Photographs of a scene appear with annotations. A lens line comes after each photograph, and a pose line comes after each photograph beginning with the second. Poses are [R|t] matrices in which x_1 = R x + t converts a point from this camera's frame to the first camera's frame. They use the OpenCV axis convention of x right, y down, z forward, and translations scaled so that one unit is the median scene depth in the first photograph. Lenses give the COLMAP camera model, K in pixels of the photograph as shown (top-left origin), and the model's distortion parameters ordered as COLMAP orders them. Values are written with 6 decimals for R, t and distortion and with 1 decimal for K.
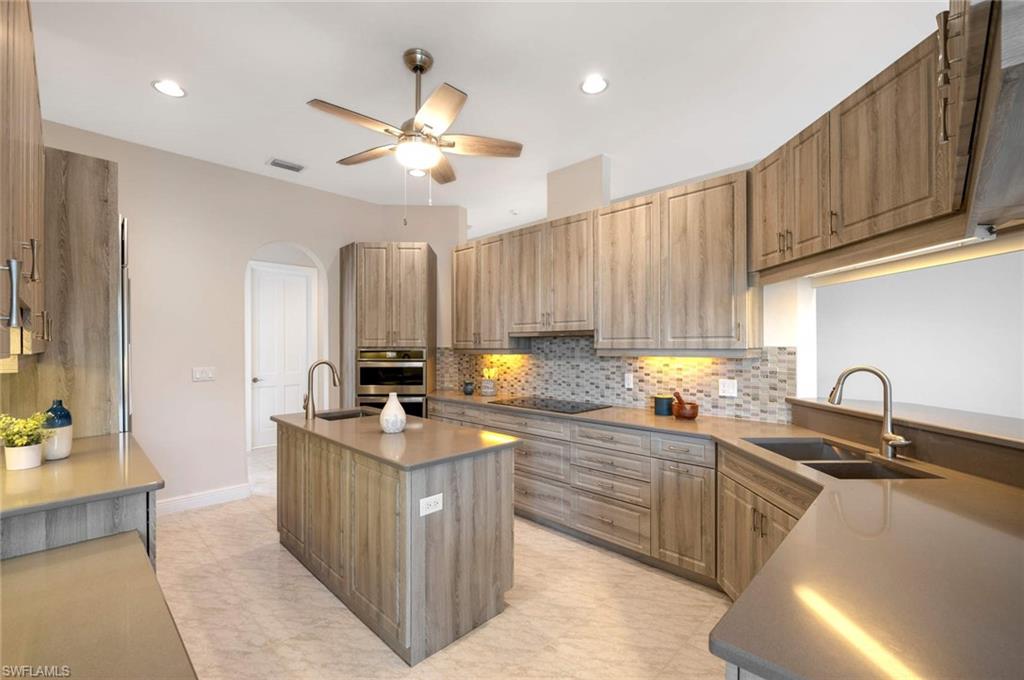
lens RADIAL K [[419.6, 0, 508.5], [0, 419.6, 341.6], [0, 0, 1]] dist [0.001416, 0.000417]
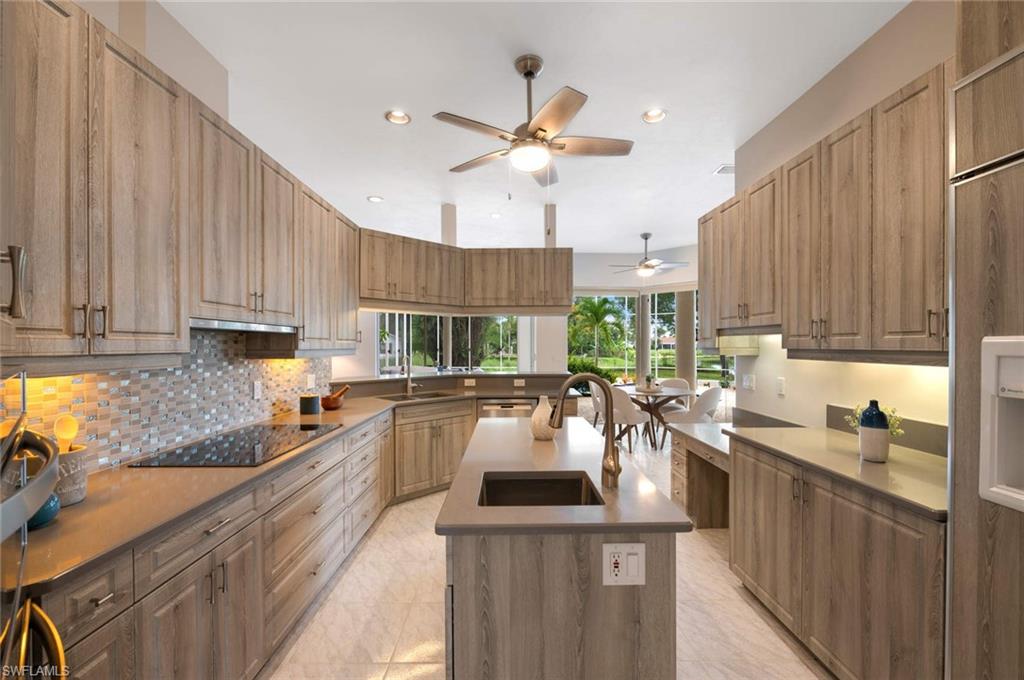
lens RADIAL K [[419.6, 0, 510.2], [0, 419.6, 346.7], [0, 0, 1]] dist [0.001416, 0.000417]
pose [[-0.698701, 0.002889, 0.715408, -0.640027], [-0.003203, 0.999969, -0.007166, 0.014464], [-0.715407, -0.007298, -0.698670, 1.236997]]
